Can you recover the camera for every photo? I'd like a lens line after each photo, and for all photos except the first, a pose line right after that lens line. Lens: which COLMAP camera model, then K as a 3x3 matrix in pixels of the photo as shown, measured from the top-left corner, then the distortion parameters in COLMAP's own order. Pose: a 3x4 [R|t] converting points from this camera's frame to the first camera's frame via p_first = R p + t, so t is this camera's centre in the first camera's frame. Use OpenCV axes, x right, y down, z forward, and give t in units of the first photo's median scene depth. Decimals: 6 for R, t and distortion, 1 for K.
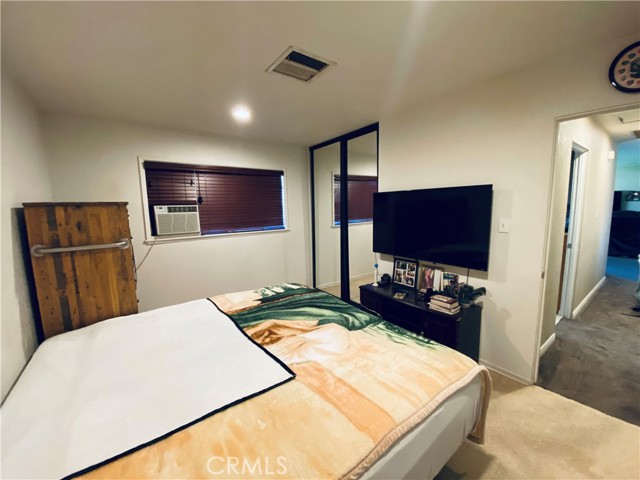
lens RADIAL K [[263.8, 0, 321.4], [0, 263.8, 241.7], [0, 0, 1]] dist [0.014146, 0.000013]
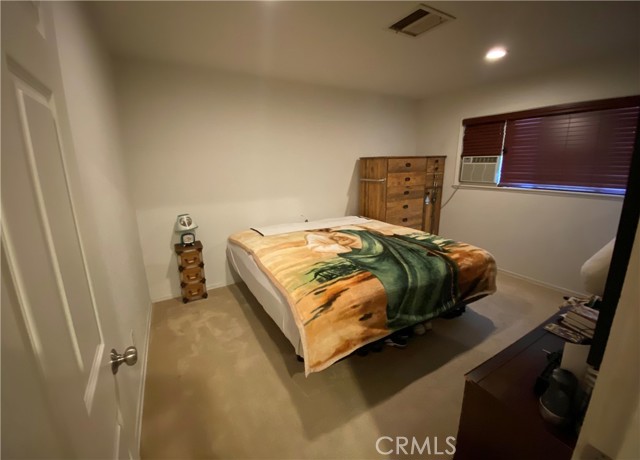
lens RADIAL K [[269.3, 0, 321.0], [0, 269.3, 226.8], [0, 0, 1]] dist [-0.001053, -0.000045]
pose [[-0.113755, 0.248241, -0.961996, 1.191356], [-0.114941, 0.958491, 0.260928, -0.124835], [0.986838, 0.140255, -0.080501, 0.832713]]
